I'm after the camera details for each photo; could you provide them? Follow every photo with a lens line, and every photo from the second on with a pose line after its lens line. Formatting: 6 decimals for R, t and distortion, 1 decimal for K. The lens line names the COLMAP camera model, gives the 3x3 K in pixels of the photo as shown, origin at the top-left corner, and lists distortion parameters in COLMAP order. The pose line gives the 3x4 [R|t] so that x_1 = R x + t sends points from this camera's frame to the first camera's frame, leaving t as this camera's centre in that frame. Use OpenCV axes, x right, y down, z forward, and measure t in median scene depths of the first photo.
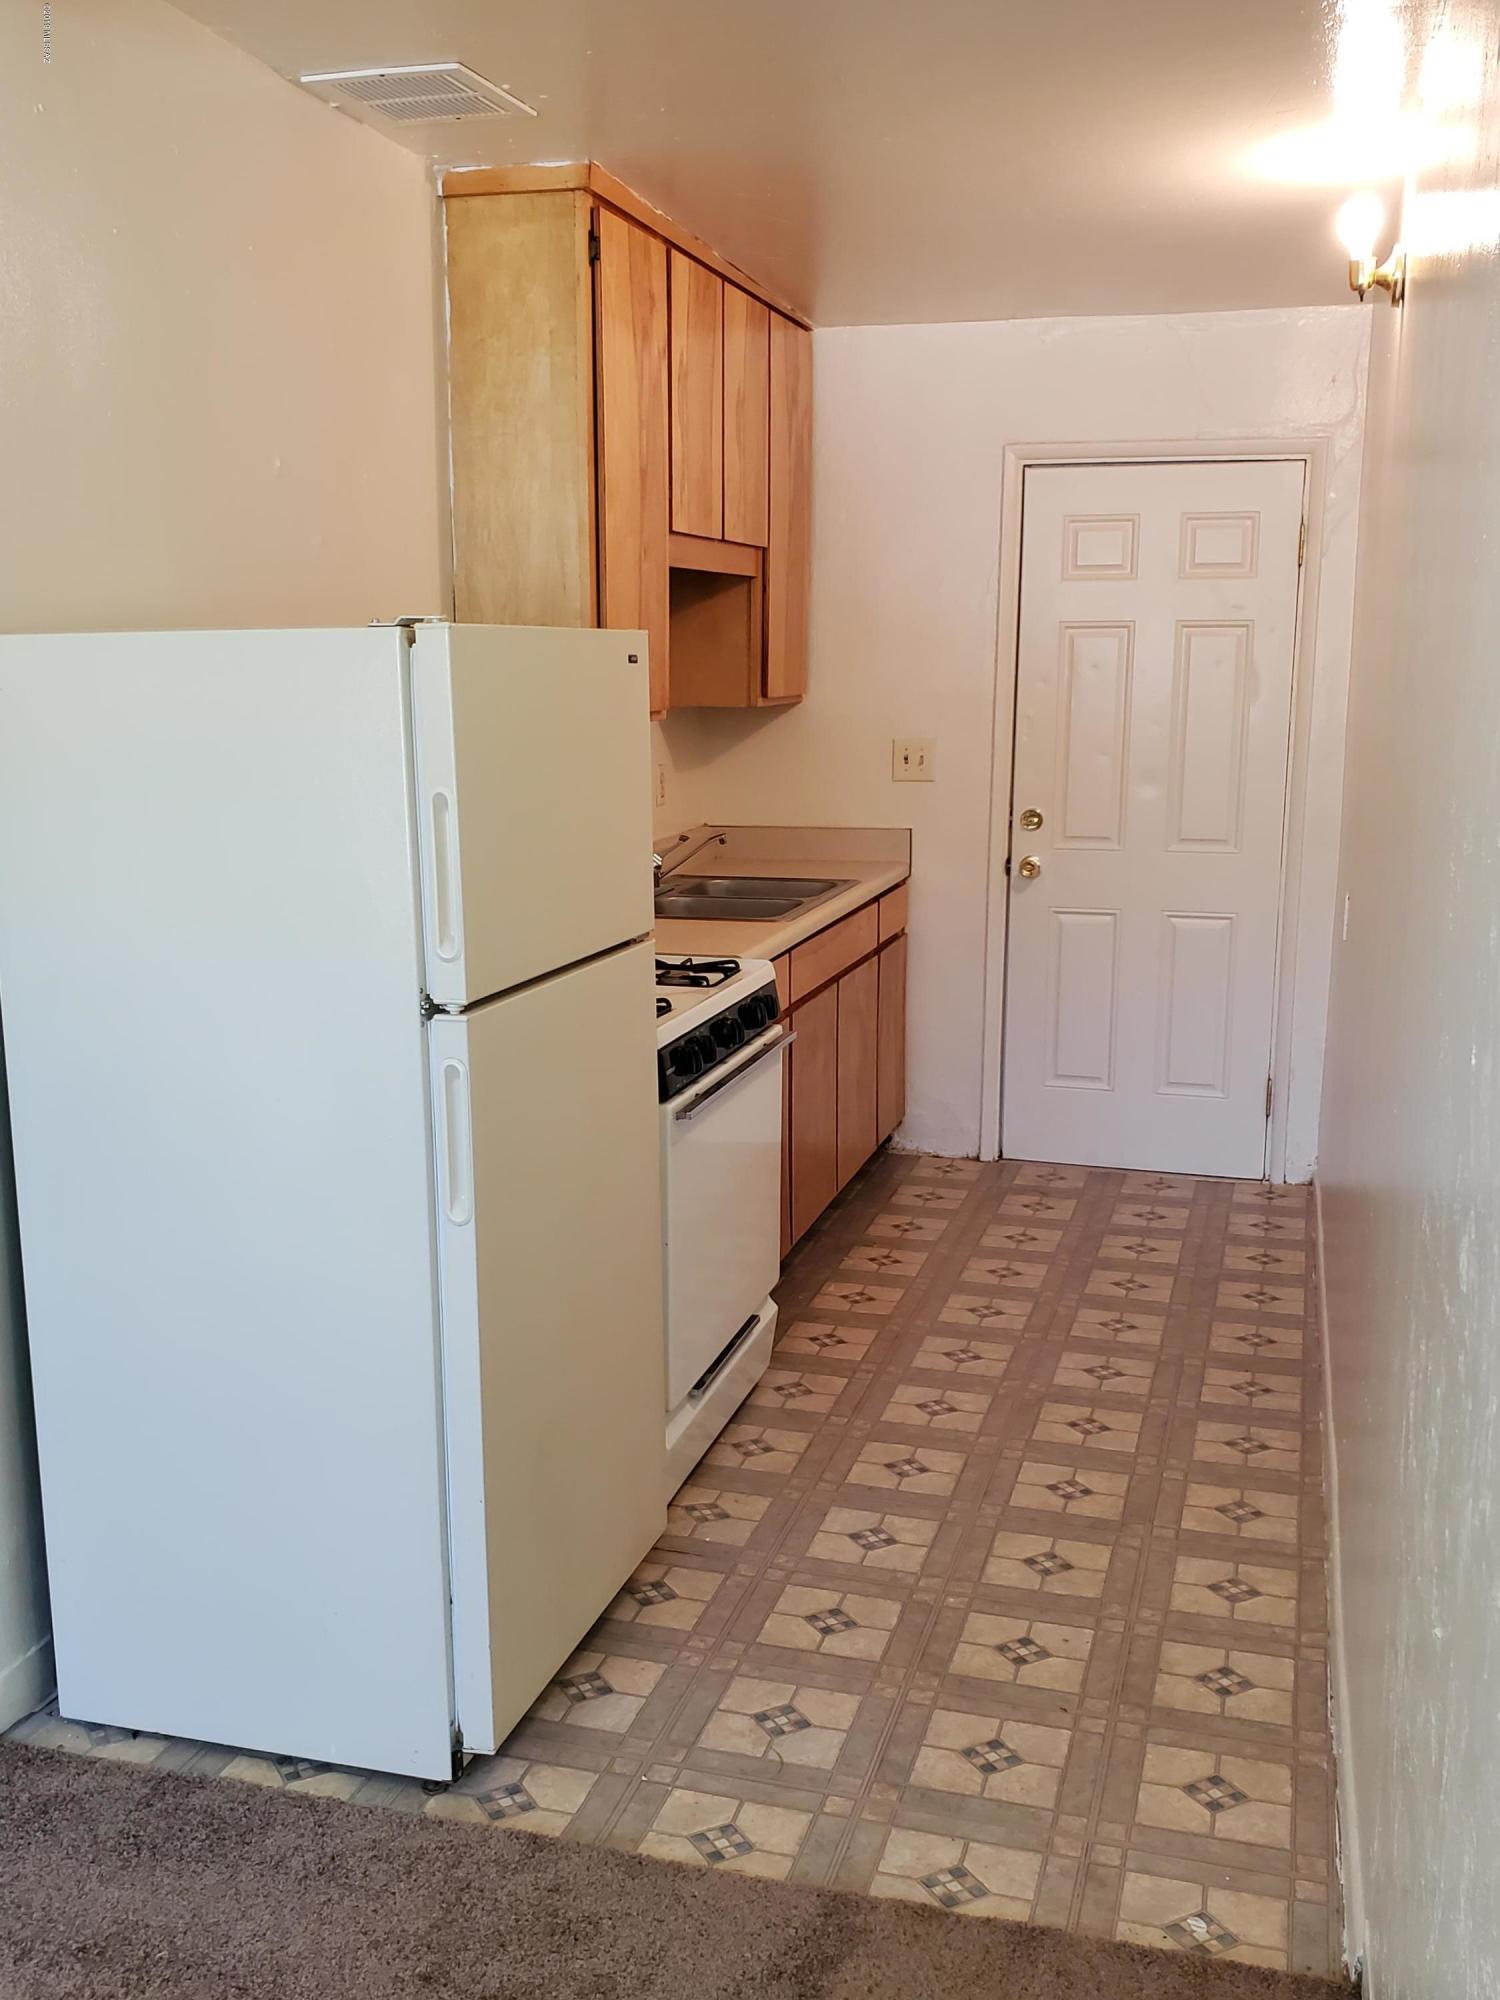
lens RADIAL K [[1812.6, 0, 750.0], [0, 1812.6, 994.2], [0, 0, 1]] dist [0.091387, 0.000000]
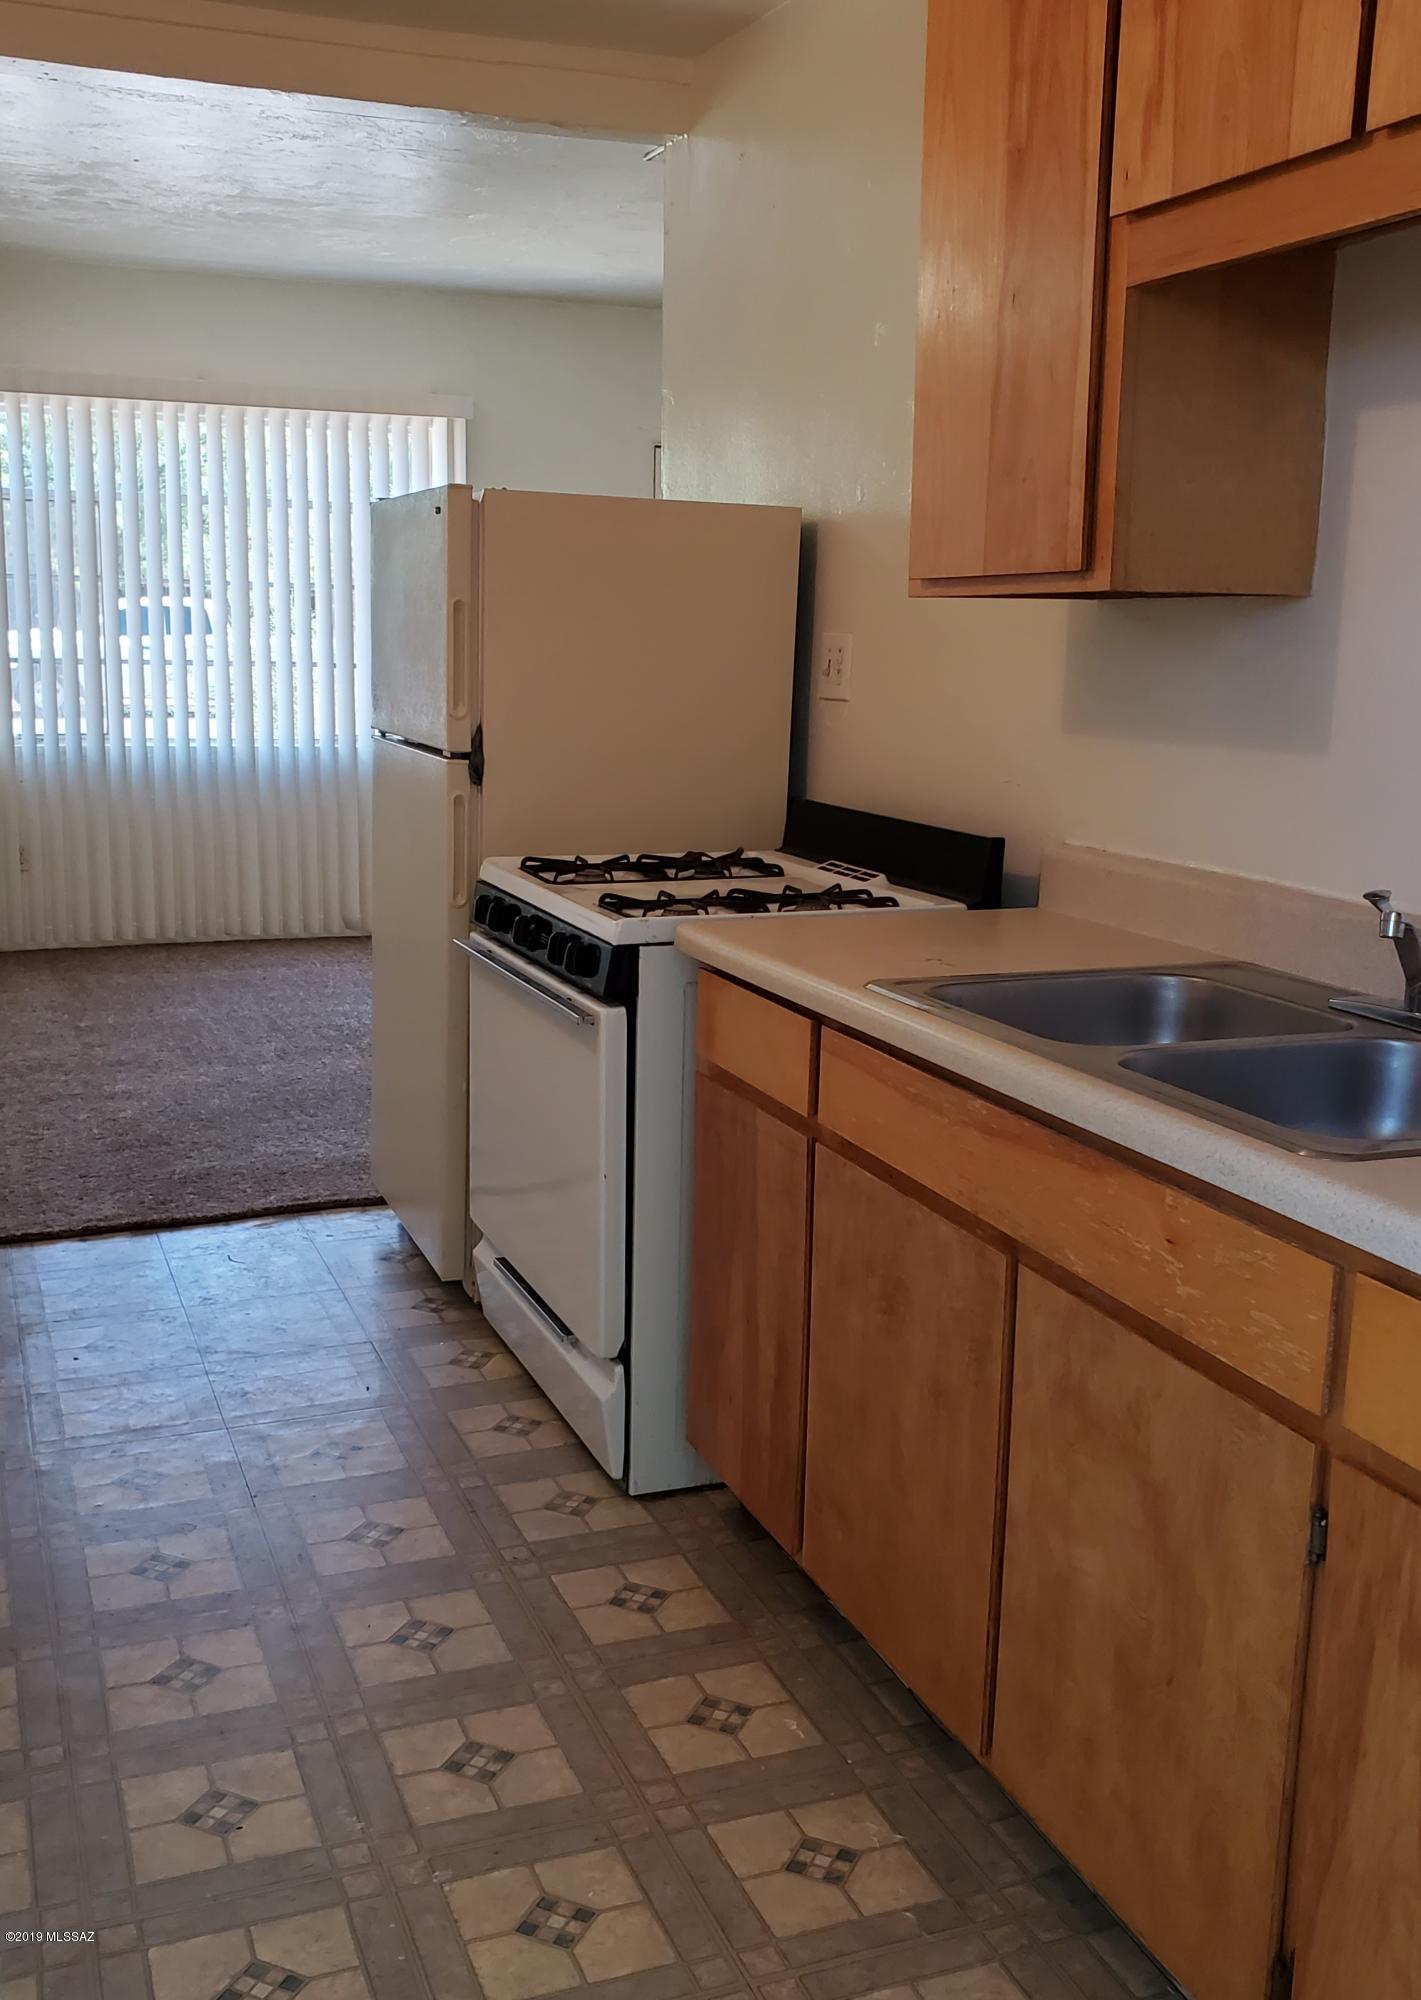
lens RADIAL K [[1959.7, 0, 708.4], [0, 1959.7, 999.1], [0, 0, 1]] dist [-0.010527, 0.000000]
pose [[-0.786887, 0.105126, -0.608077, 0.409307], [-0.133038, 0.933312, 0.333512, -0.225314], [0.602587, 0.343333, -0.720425, 1.433007]]
